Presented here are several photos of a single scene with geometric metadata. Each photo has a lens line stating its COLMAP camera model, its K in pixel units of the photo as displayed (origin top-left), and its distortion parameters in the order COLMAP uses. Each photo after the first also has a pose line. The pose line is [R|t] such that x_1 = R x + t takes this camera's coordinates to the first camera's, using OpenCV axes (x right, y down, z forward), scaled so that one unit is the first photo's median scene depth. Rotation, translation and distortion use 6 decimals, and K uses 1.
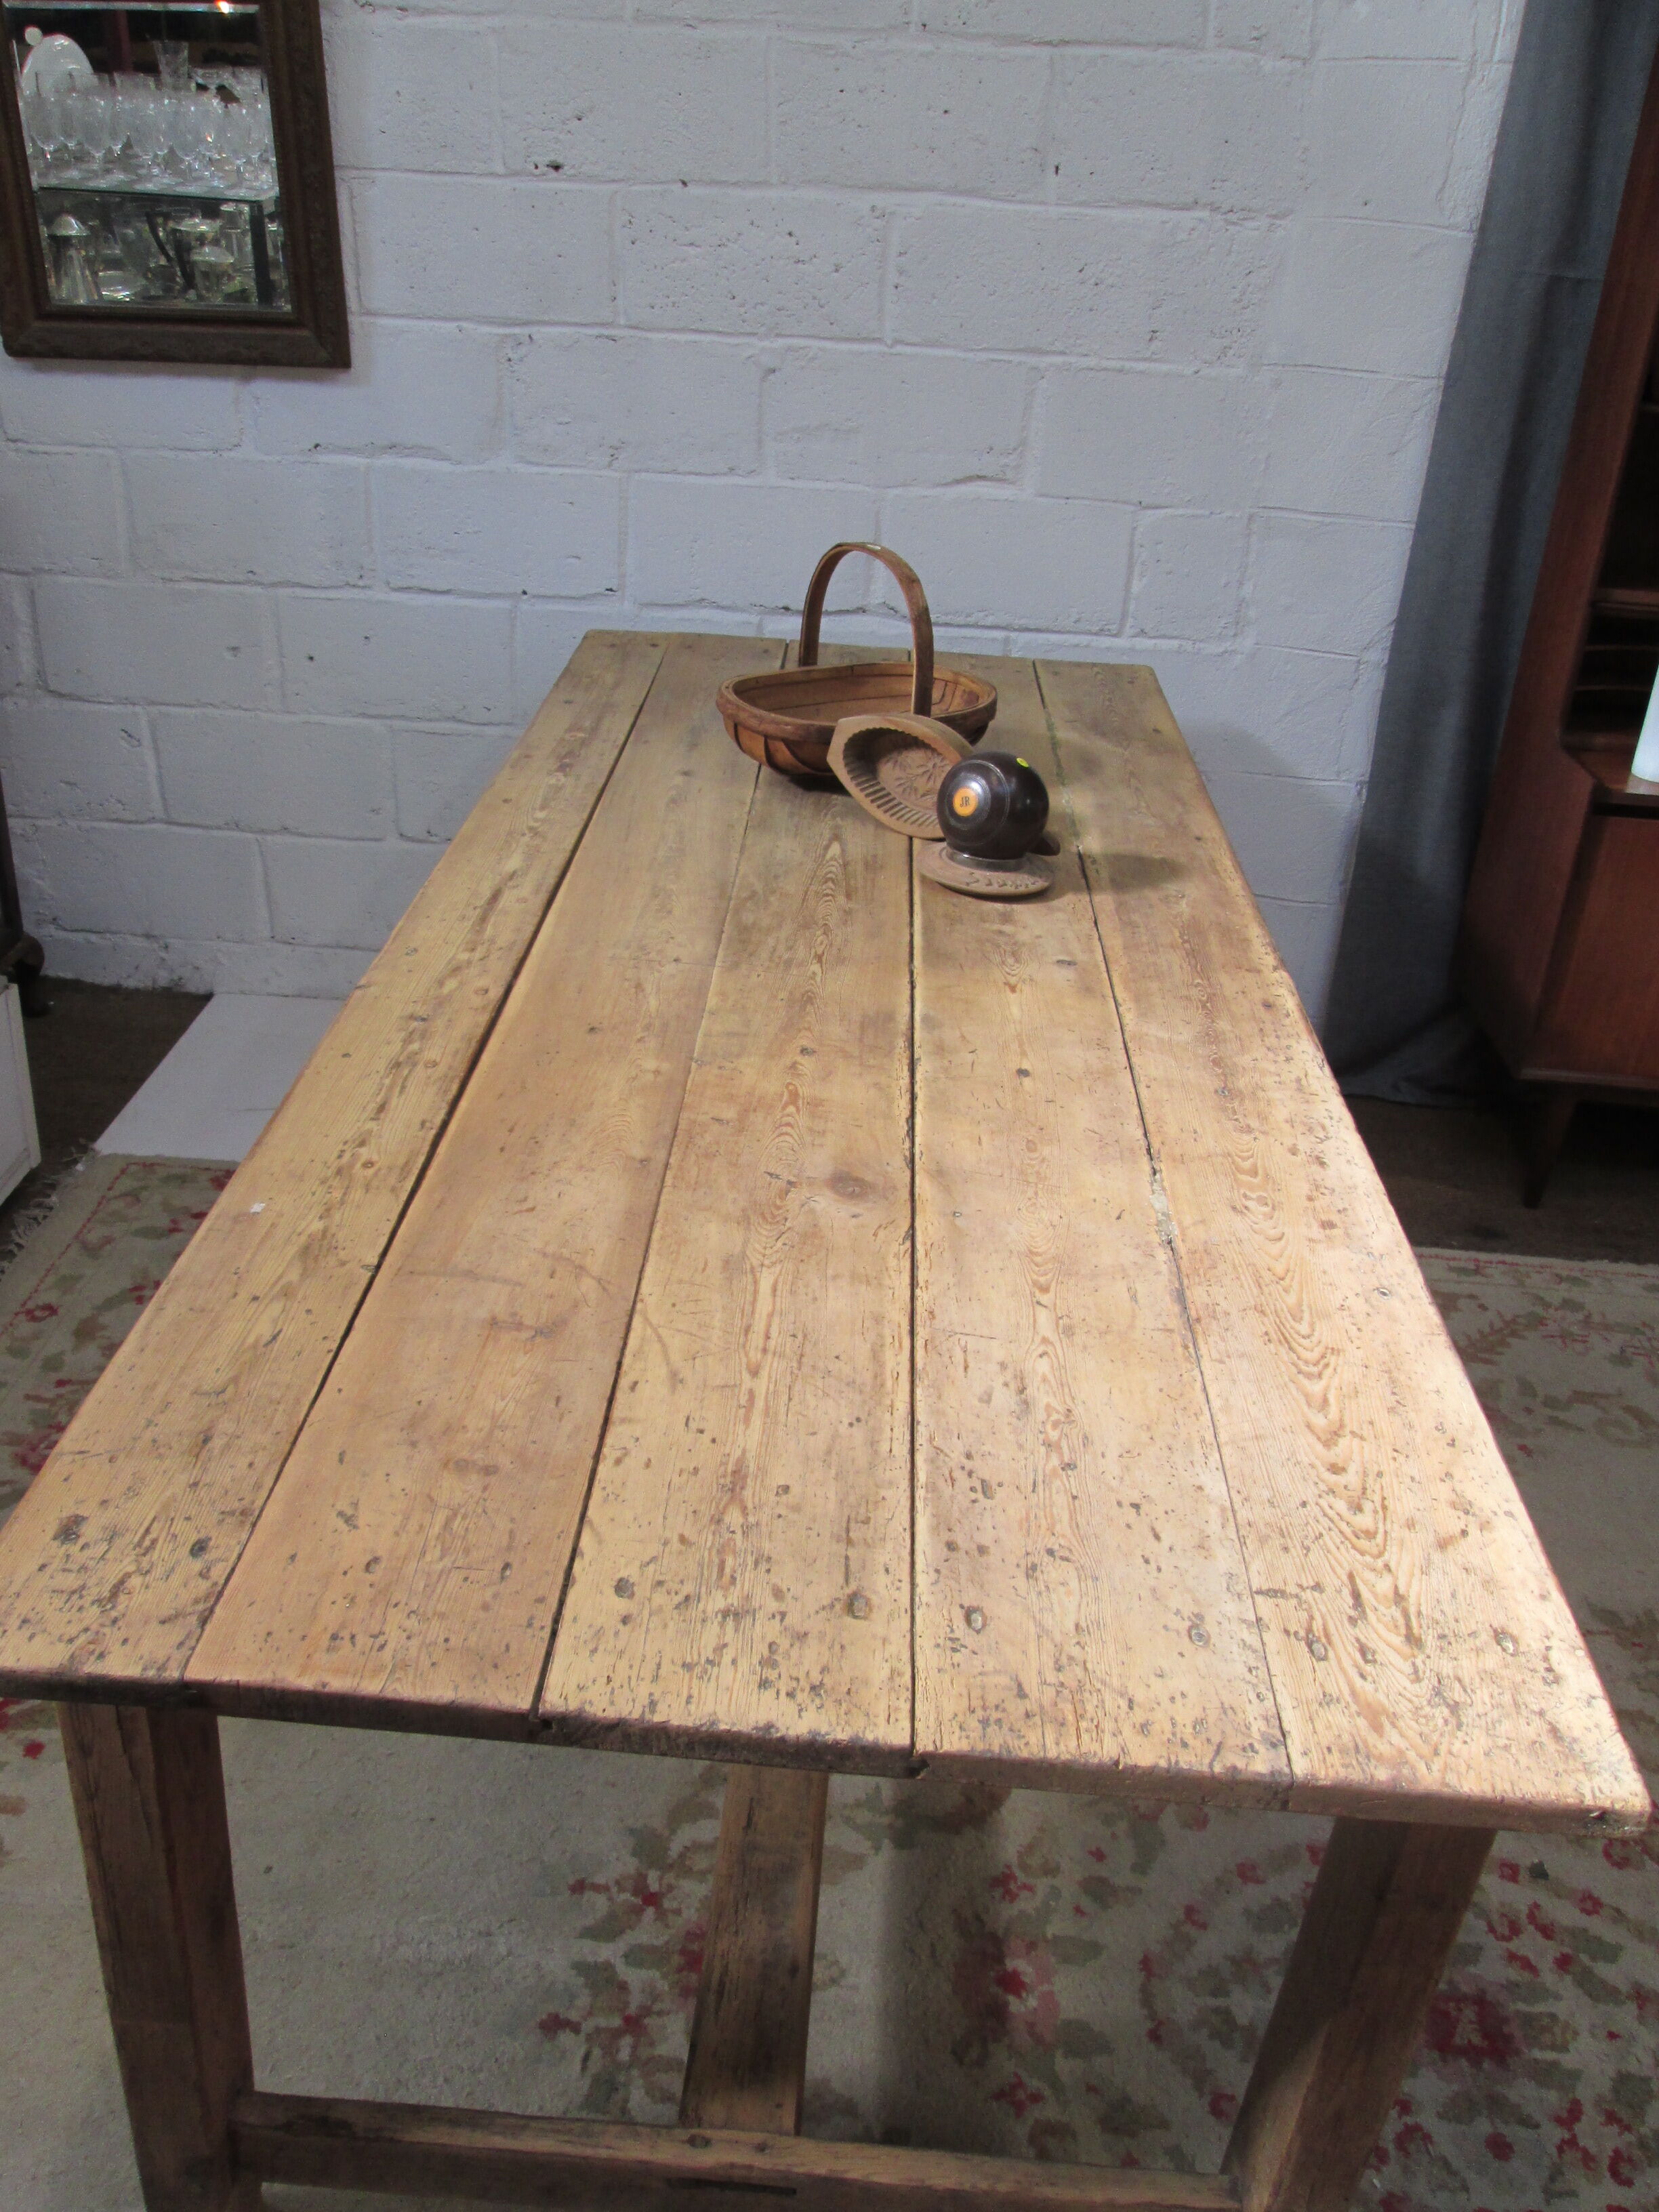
lens RADIAL K [[1832.2, 0, 839.9], [0, 1832.2, 1066.9], [0, 0, 1]] dist [-0.033864, 0.013815]
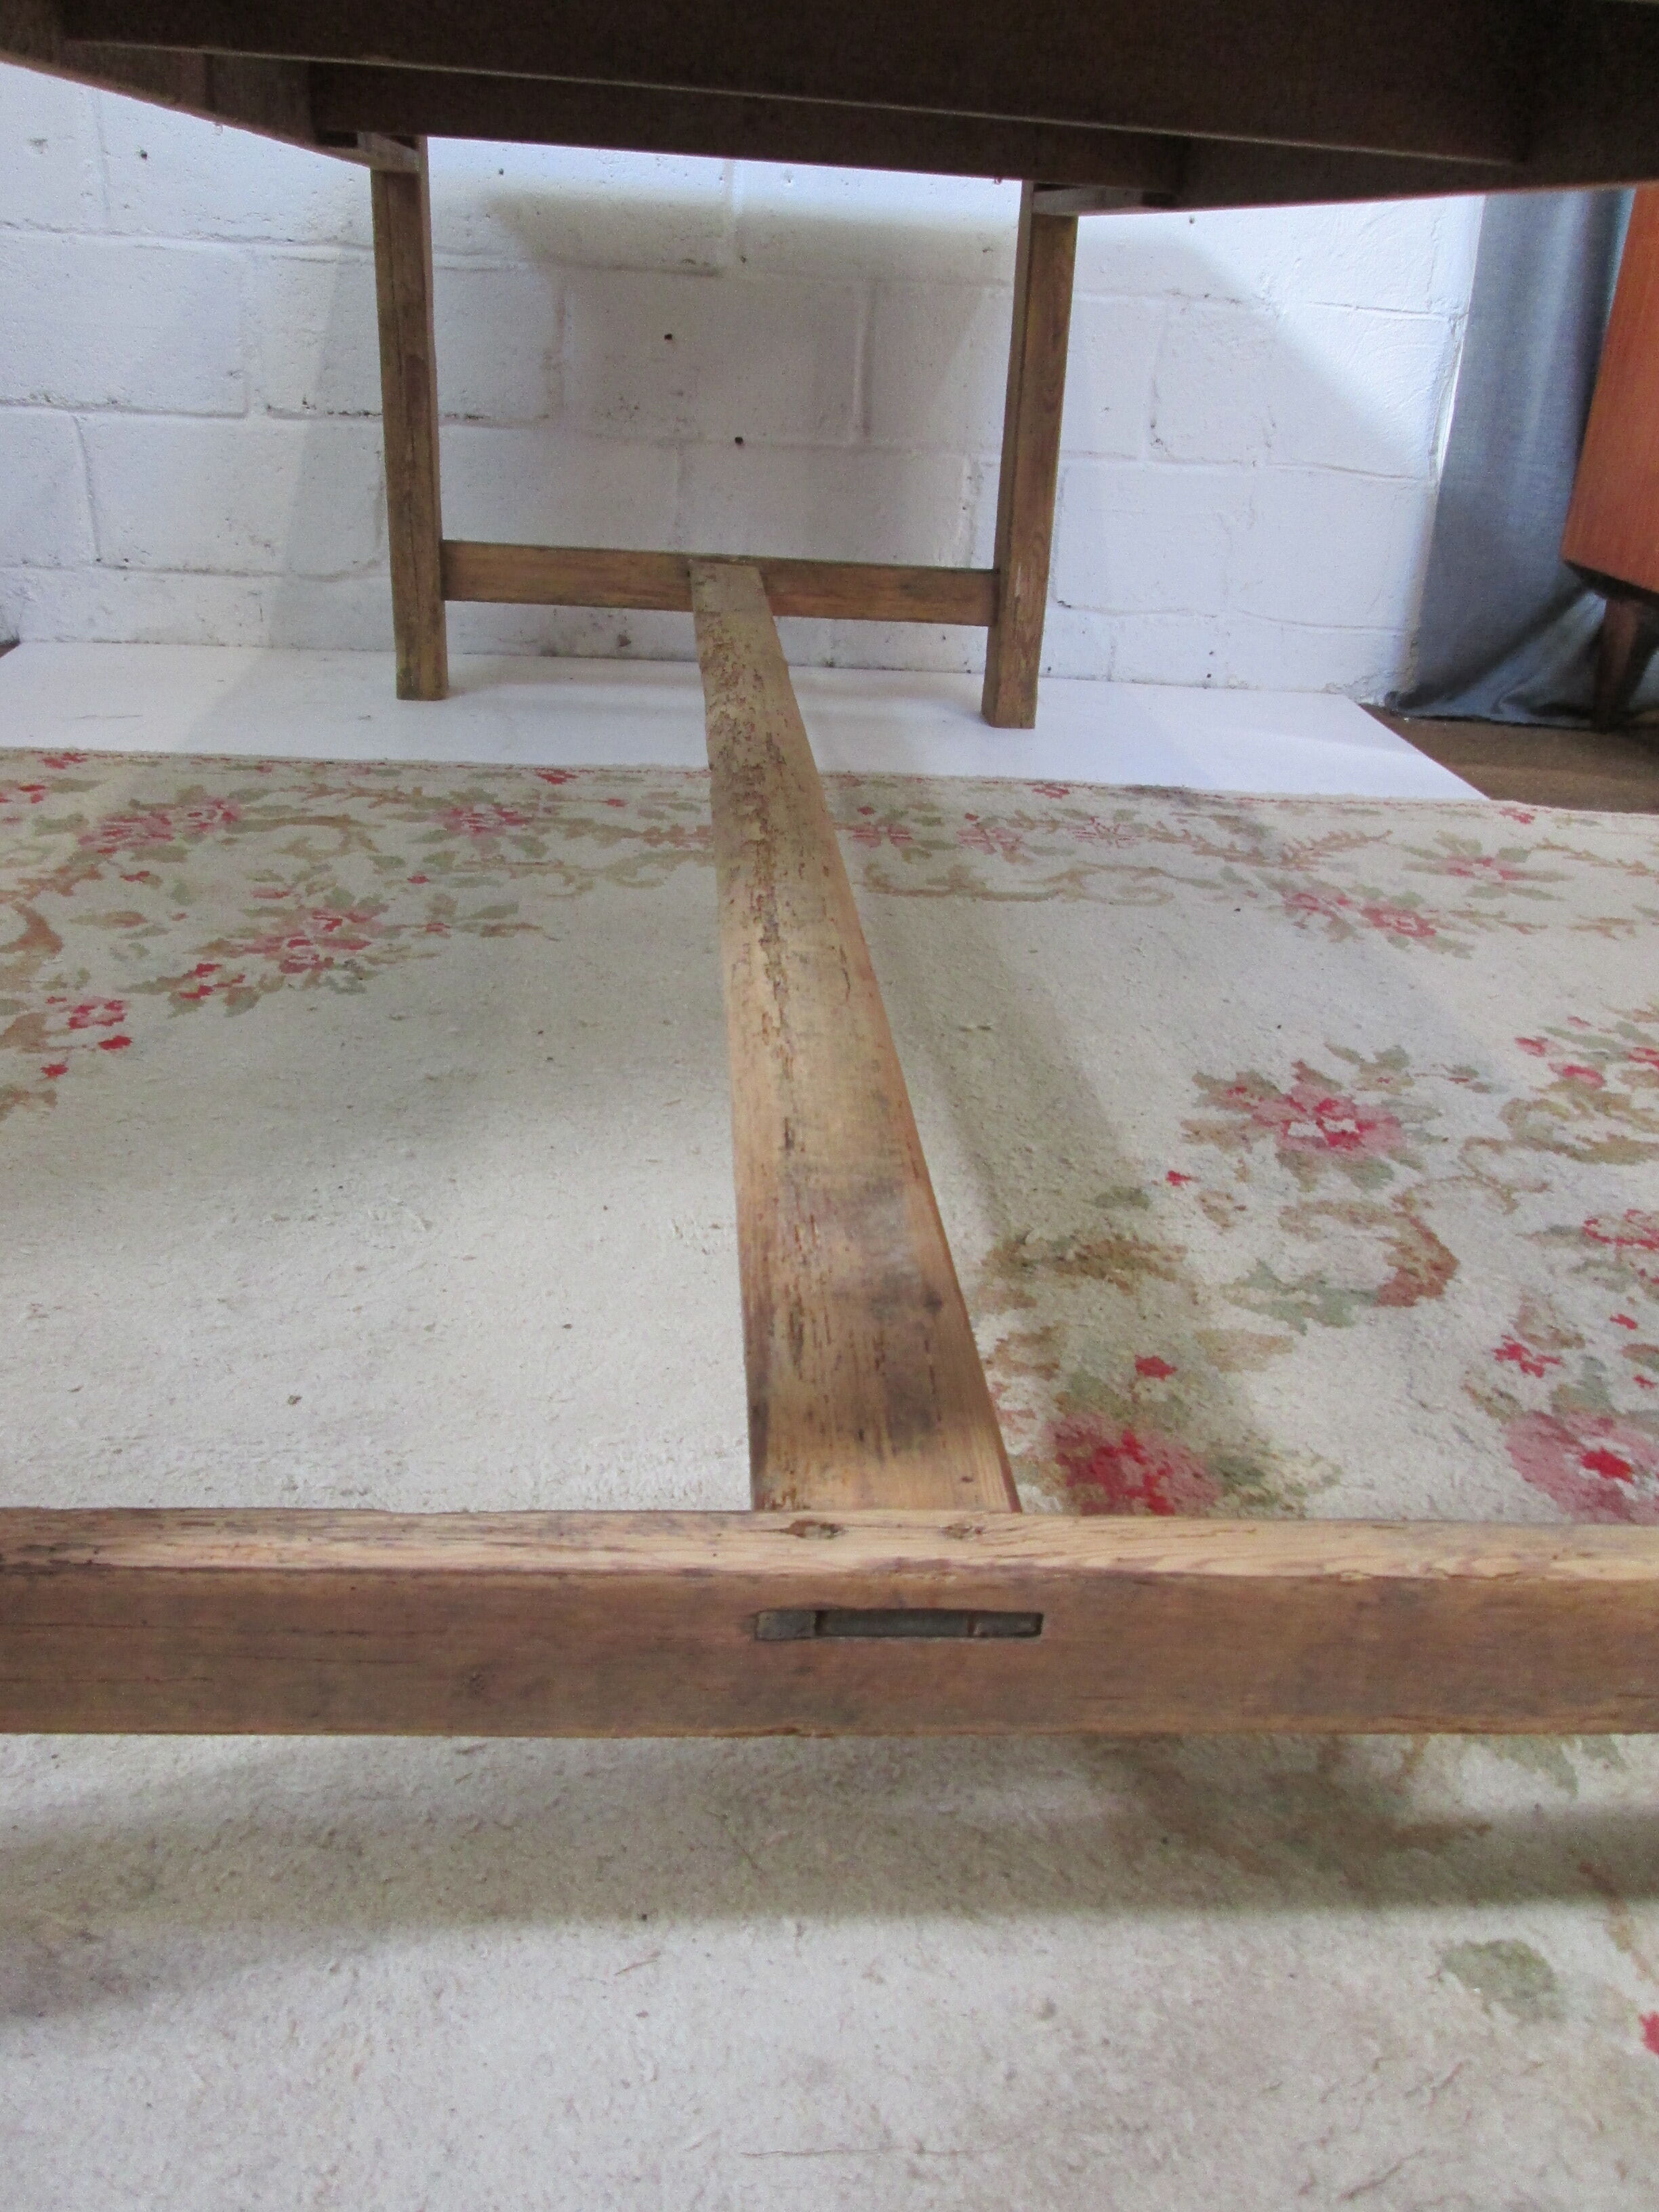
lens RADIAL K [[1832.2, 0, 833.7], [0, 1832.2, 1065.6], [0, 0, 1]] dist [-0.033864, 0.013815]
pose [[0.991090, -0.051466, 0.122851, -0.120377], [0.056671, 0.997621, -0.039253, 0.208234], [-0.120538, 0.045865, 0.991649, 0.236929]]
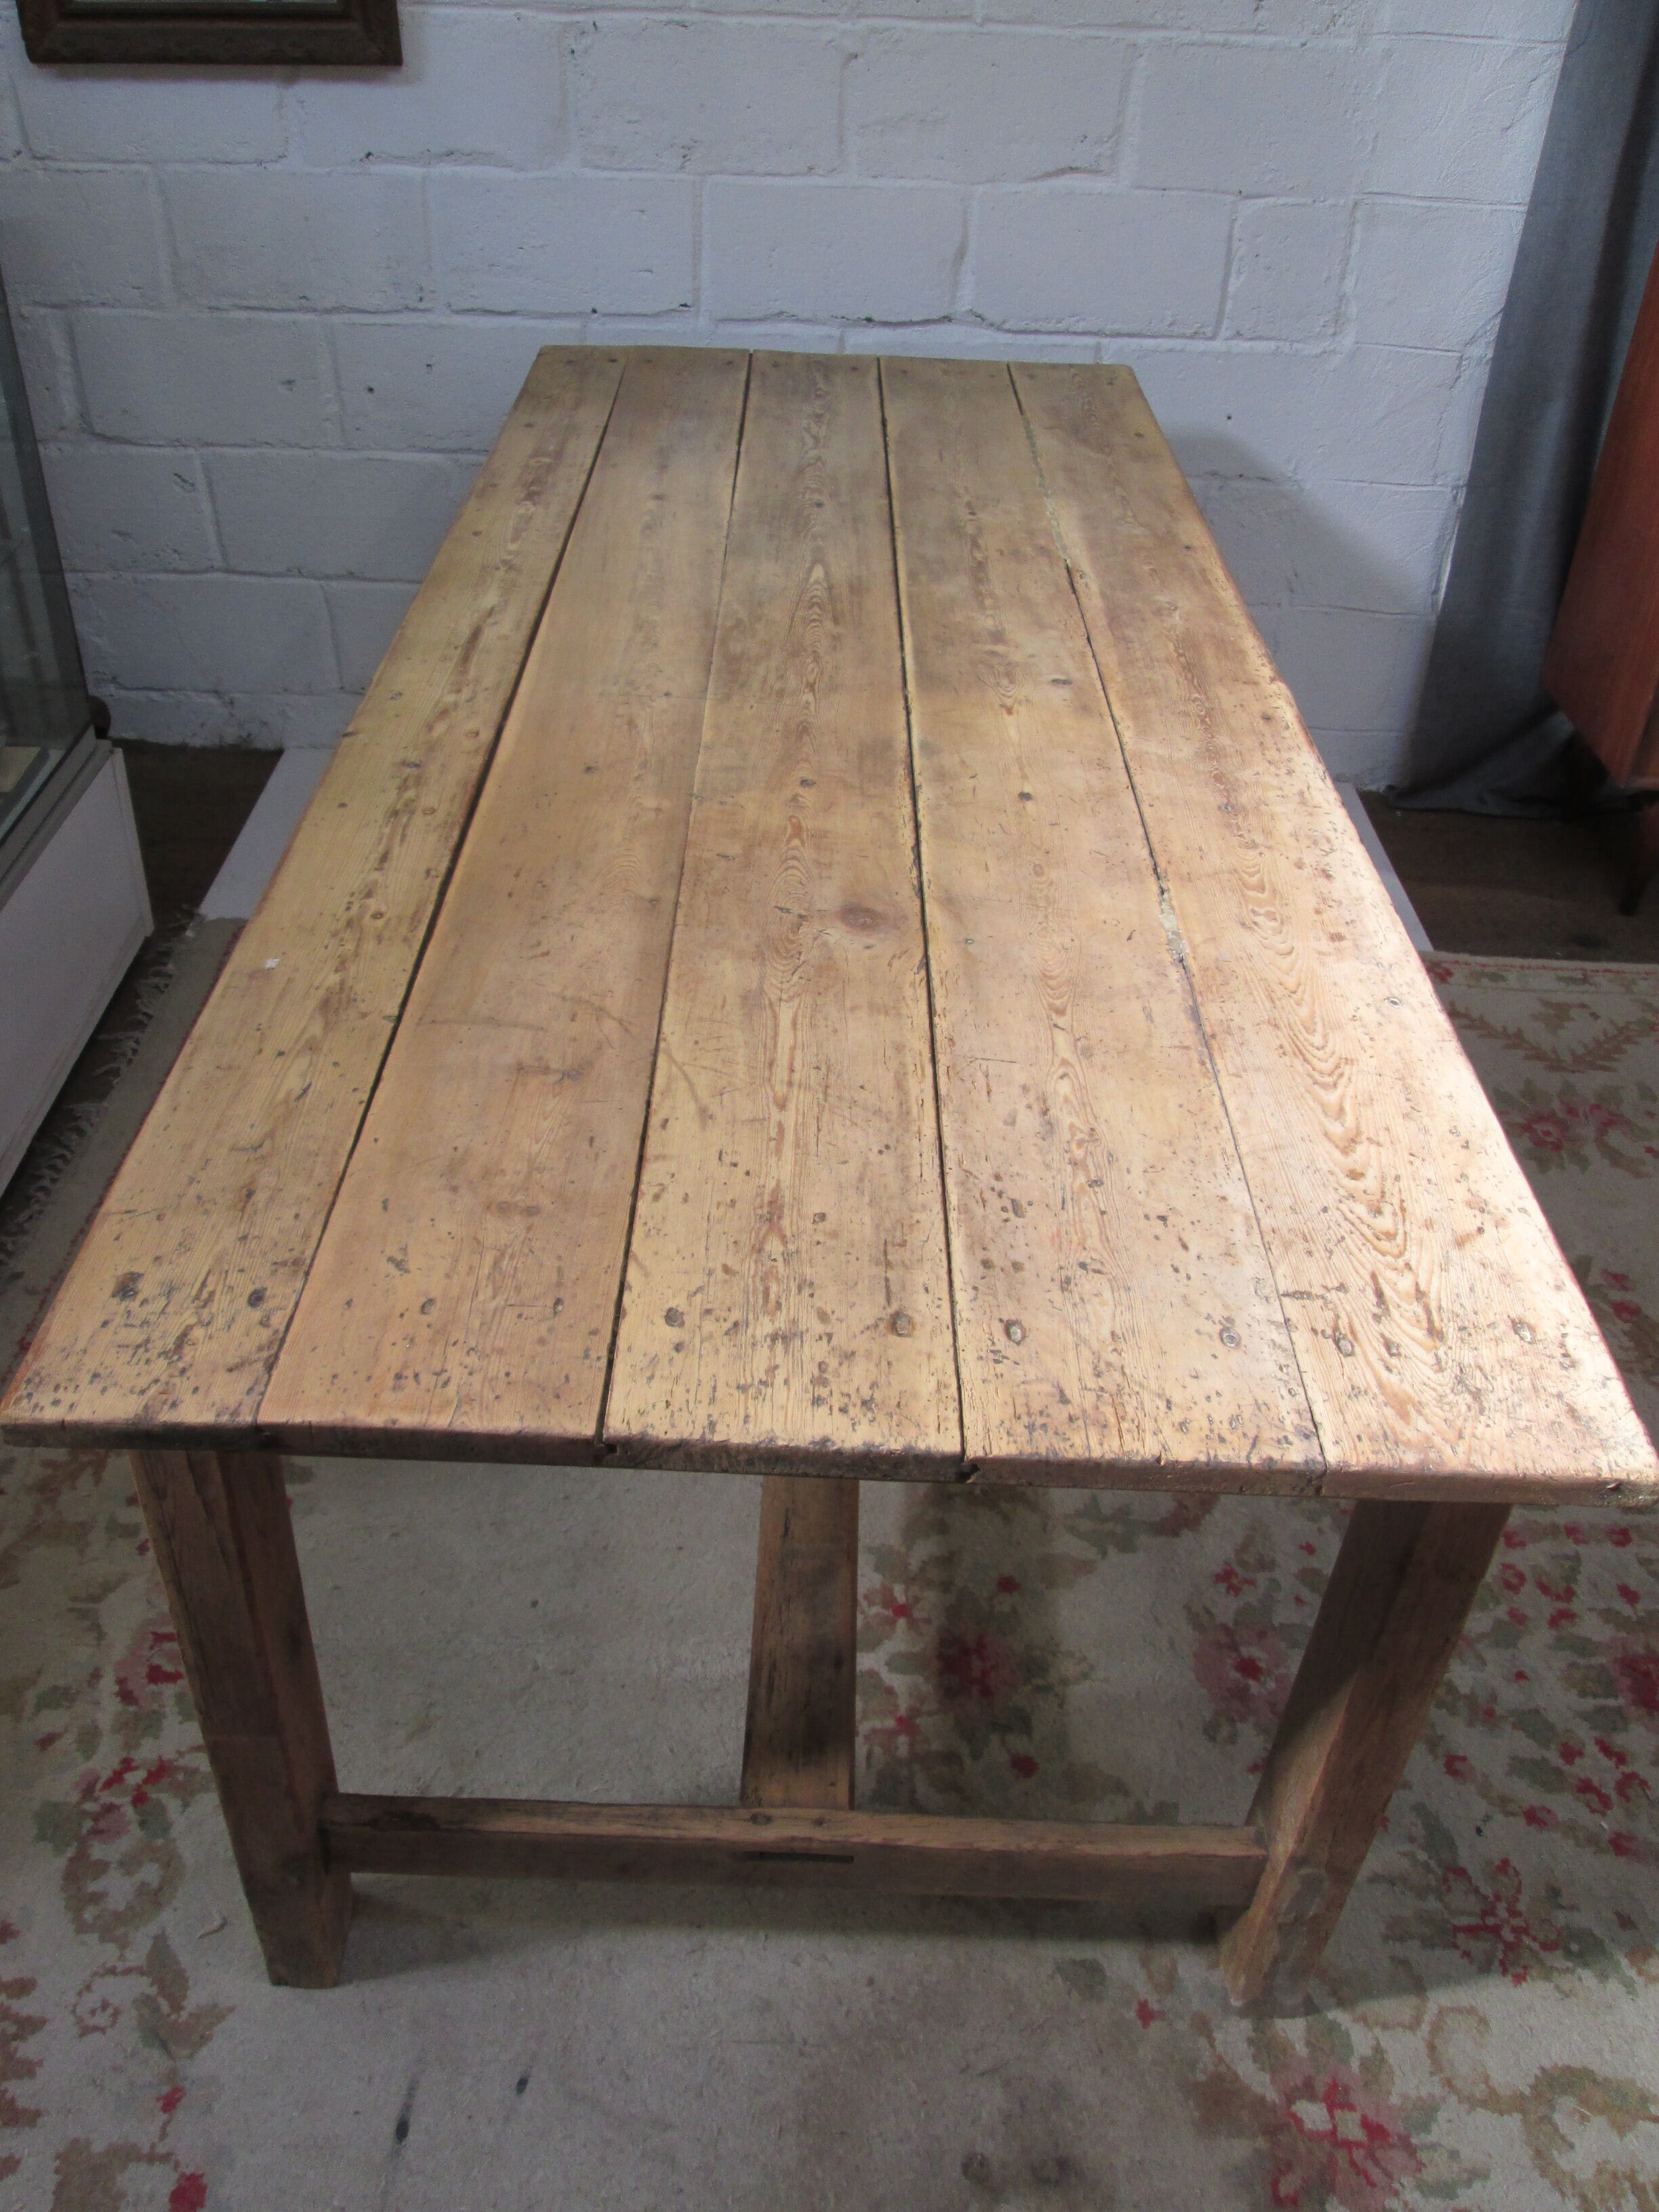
lens RADIAL K [[1832.2, 0, 829.4], [0, 1832.2, 1068.6], [0, 0, 1]] dist [-0.033864, 0.013815]
pose [[0.998961, -0.041163, 0.019559, -0.085300], [0.037796, 0.988102, 0.149087, -0.006438], [-0.025463, -0.148193, 0.988631, 0.000539]]
